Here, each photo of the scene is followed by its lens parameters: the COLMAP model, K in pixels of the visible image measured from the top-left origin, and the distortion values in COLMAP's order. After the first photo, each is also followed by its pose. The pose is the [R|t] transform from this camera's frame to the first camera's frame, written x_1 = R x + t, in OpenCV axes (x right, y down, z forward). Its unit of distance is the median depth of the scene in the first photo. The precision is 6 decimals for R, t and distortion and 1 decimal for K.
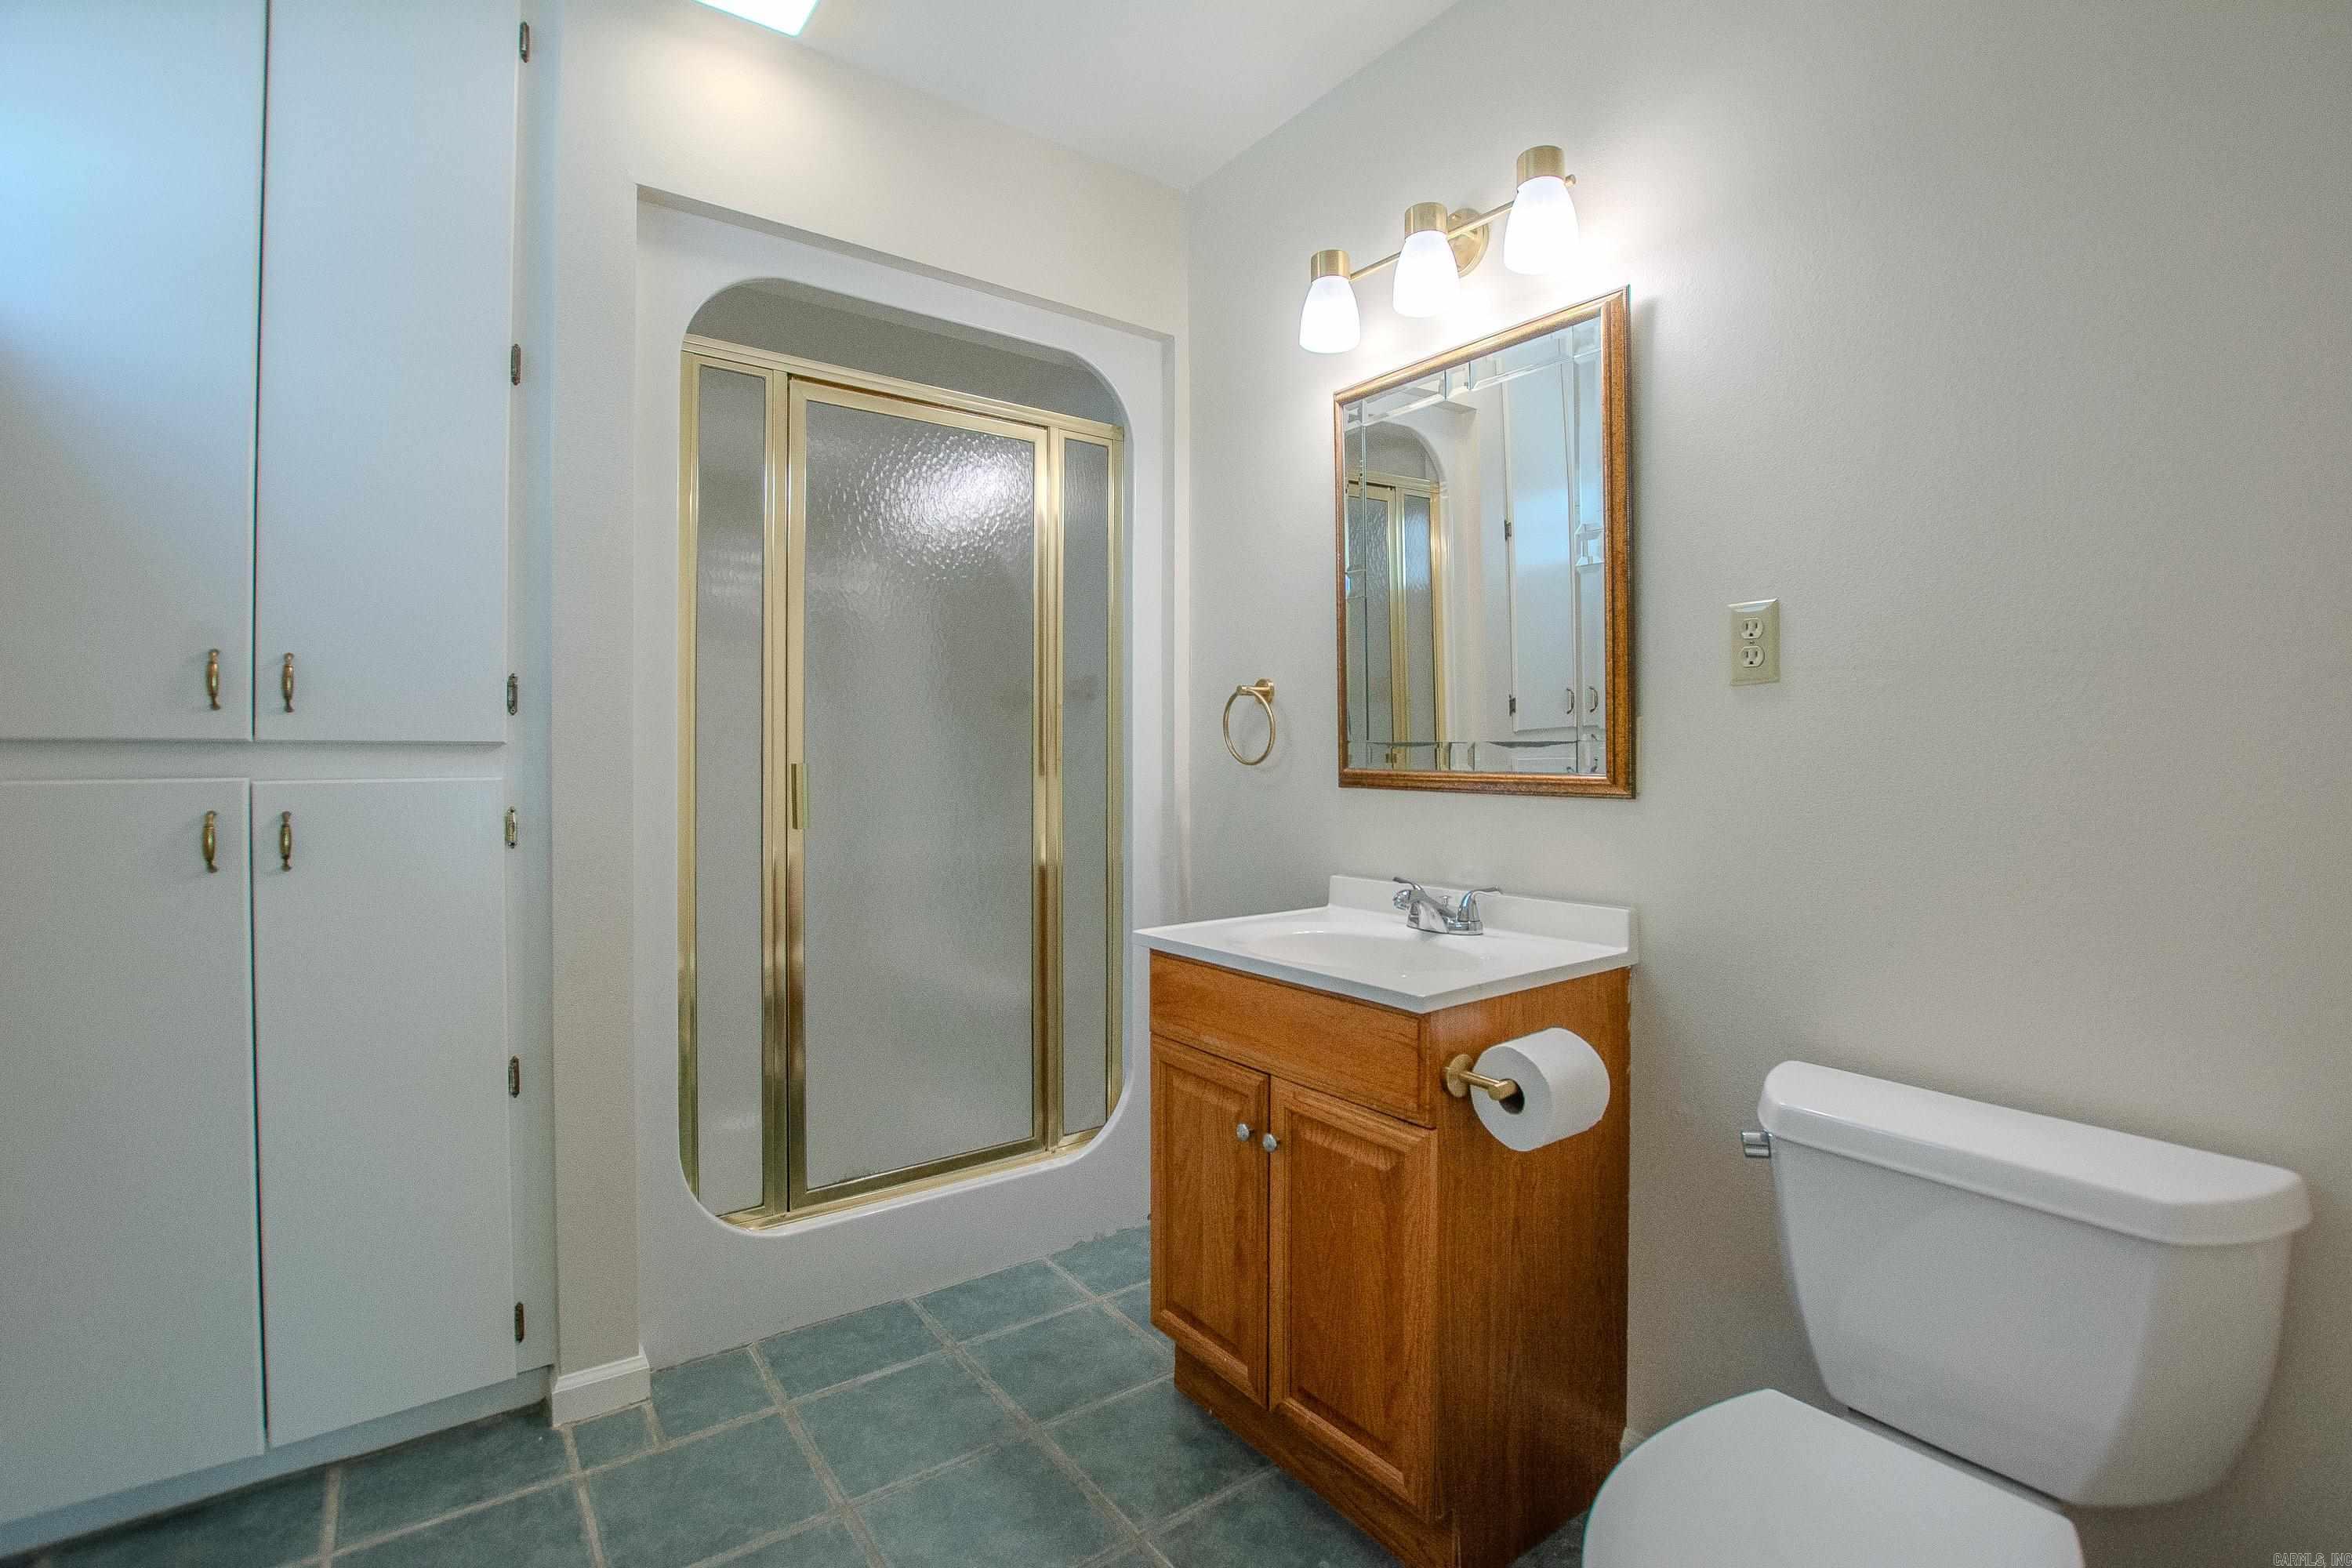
lens RADIAL K [[1069.3, 0, 1185.9], [0, 1069.3, 761.2], [0, 0, 1]] dist [-0.021775, 0.001496]
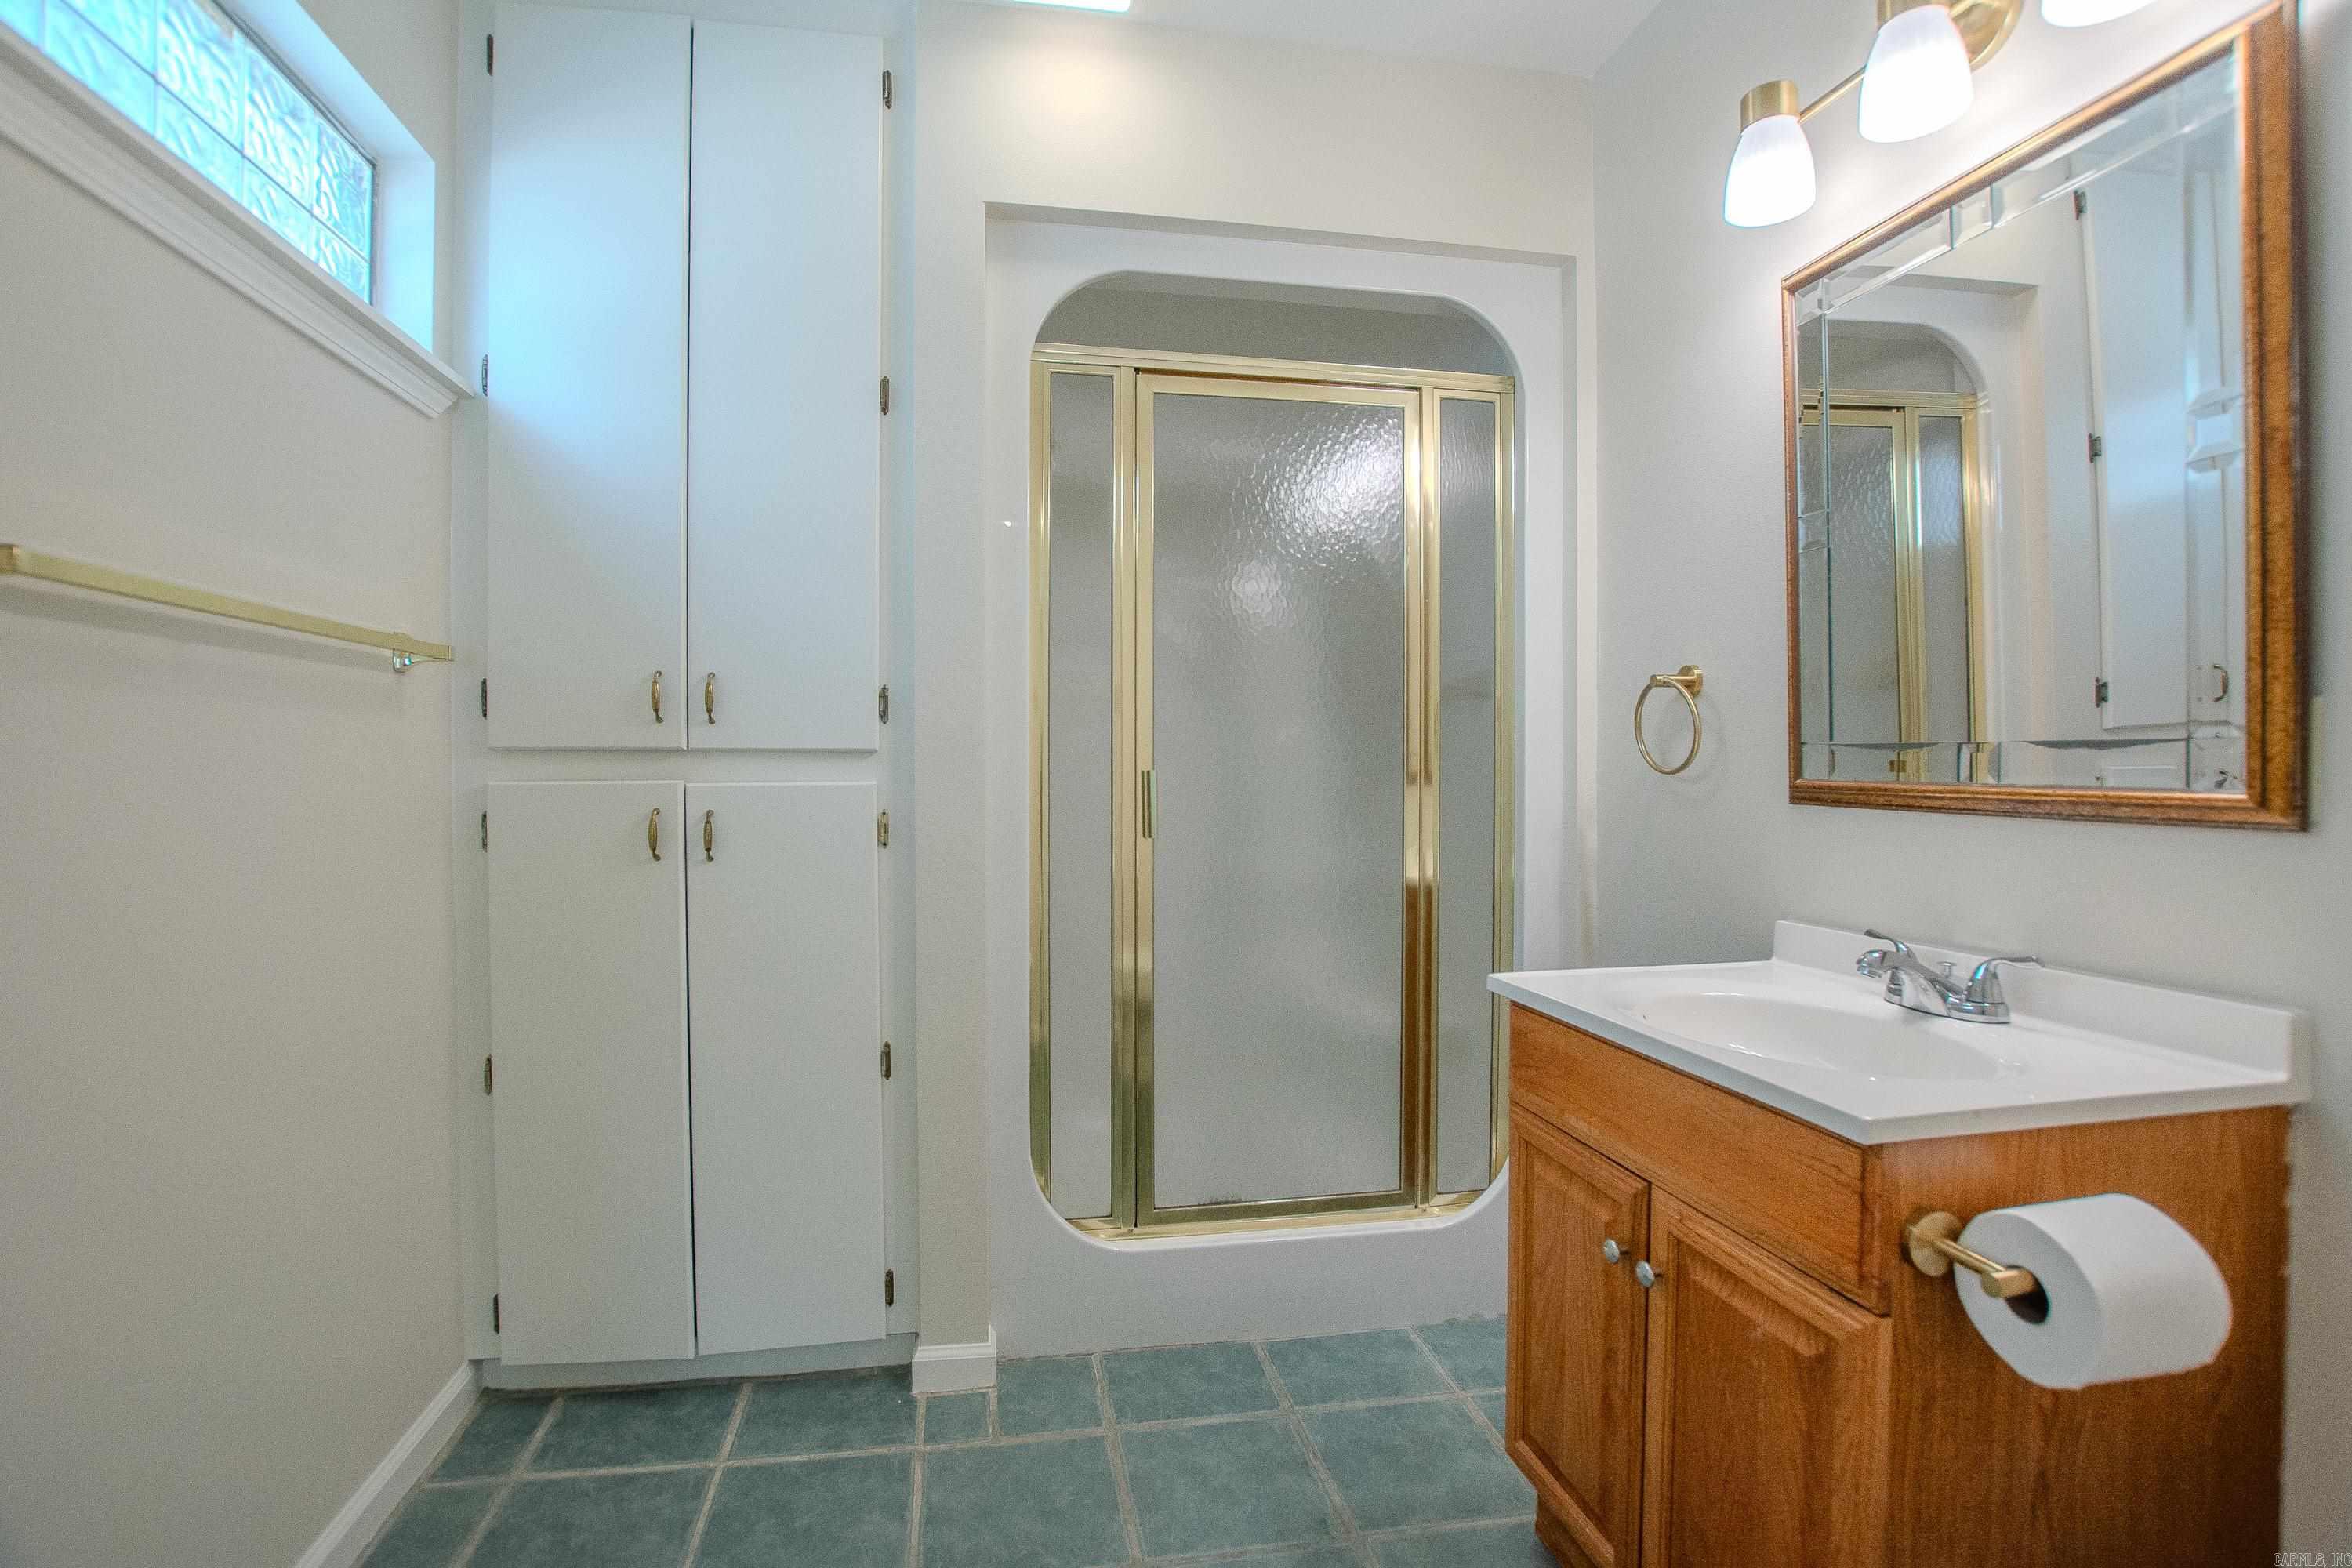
lens RADIAL K [[1049.7, 0, 1168.4], [0, 1049.7, 780.2], [0, 0, 1]] dist [-0.023066, 0.001208]
pose [[0.894552, 0.007246, -0.446905, 0.092711], [-0.003123, 0.999946, 0.009962, 0.001923], [0.446953, -0.007516, 0.894526, 0.174003]]
